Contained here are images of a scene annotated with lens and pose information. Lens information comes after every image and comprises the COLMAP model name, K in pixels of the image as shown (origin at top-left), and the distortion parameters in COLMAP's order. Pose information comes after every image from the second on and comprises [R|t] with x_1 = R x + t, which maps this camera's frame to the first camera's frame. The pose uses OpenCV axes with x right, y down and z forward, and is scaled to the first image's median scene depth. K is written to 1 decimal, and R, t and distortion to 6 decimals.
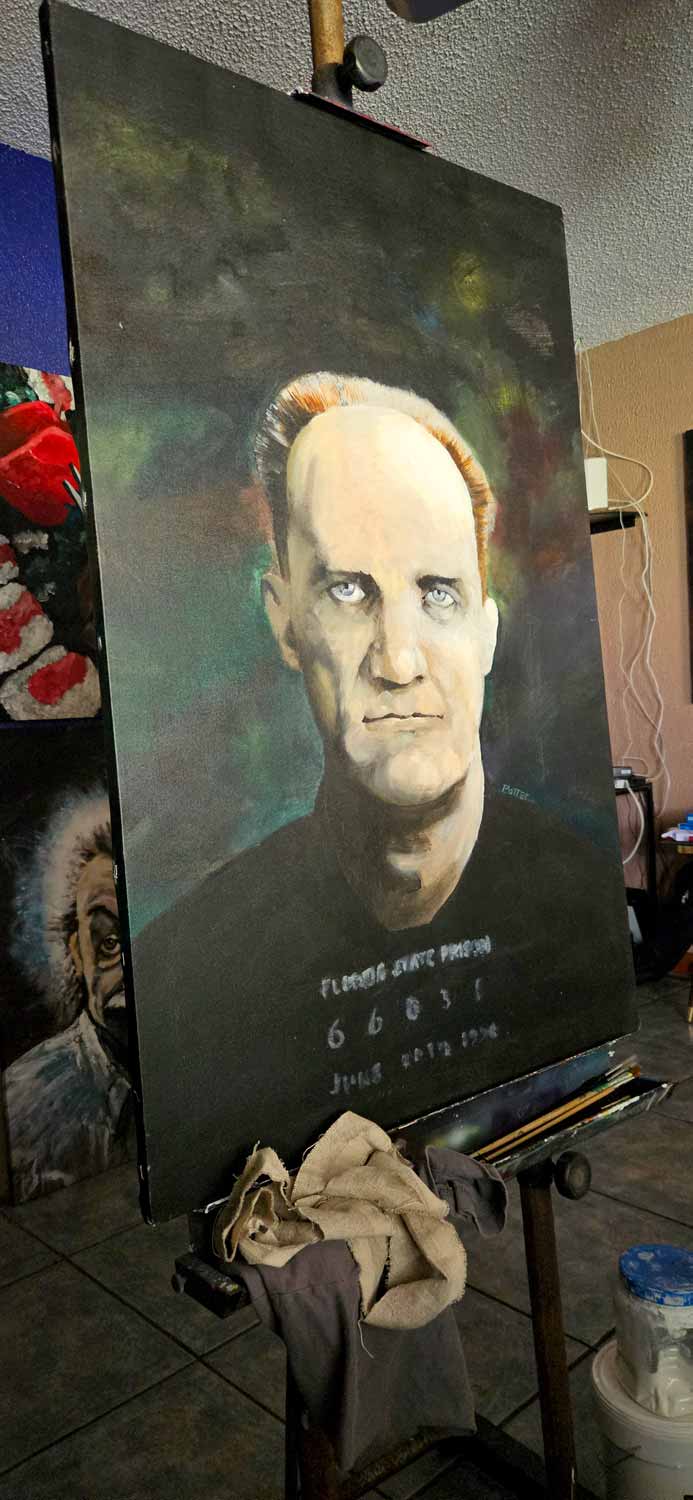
lens RADIAL K [[1000.5, 0, 344.6], [0, 1000.5, 738.3], [0, 0, 1]] dist [0.010866, 0.000853]
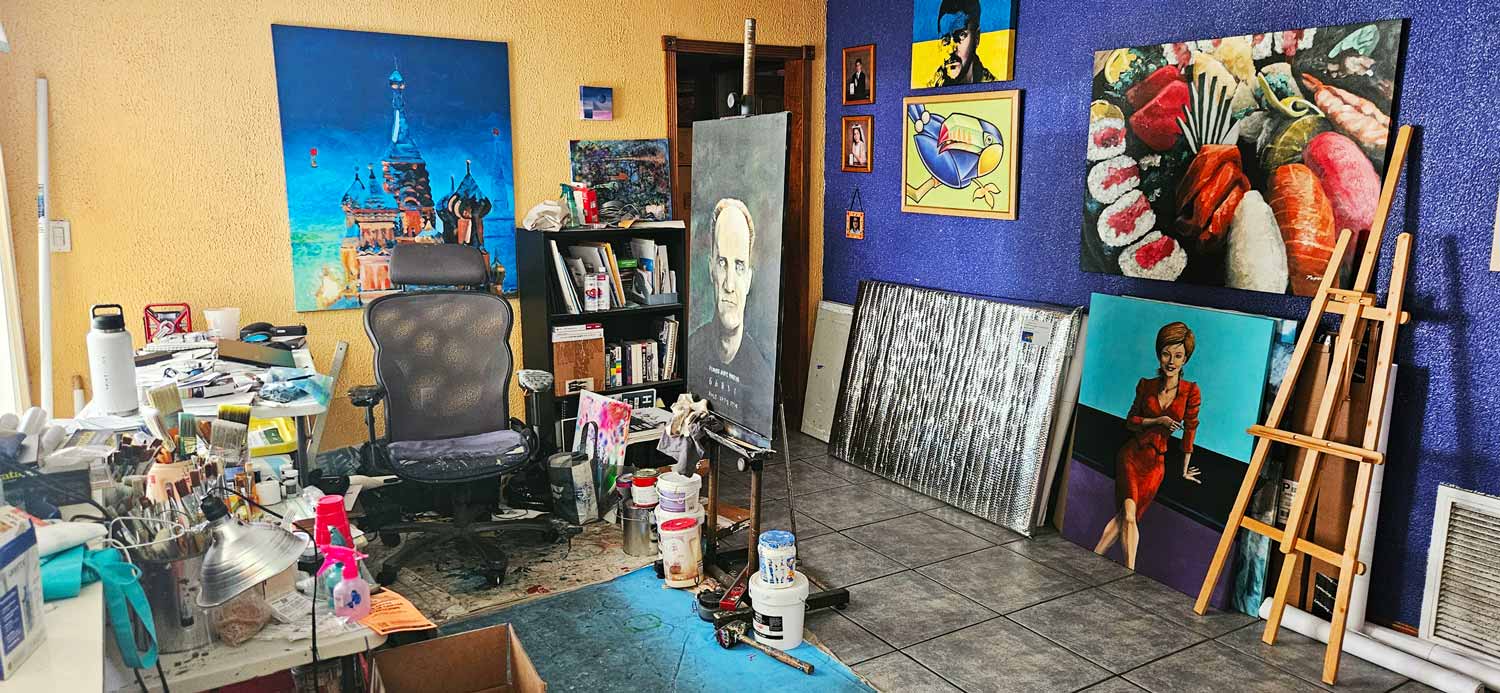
lens RADIAL K [[1000.5, 0, 750.1], [0, 1000.5, 348.1], [0, 0, 1]] dist [0.010866, 0.000853]
pose [[-0.183293, 0.228871, -0.956045, 1.348528], [-0.020684, 0.971408, 0.236514, -0.272974], [0.982841, 0.063126, -0.173318, 0.688419]]
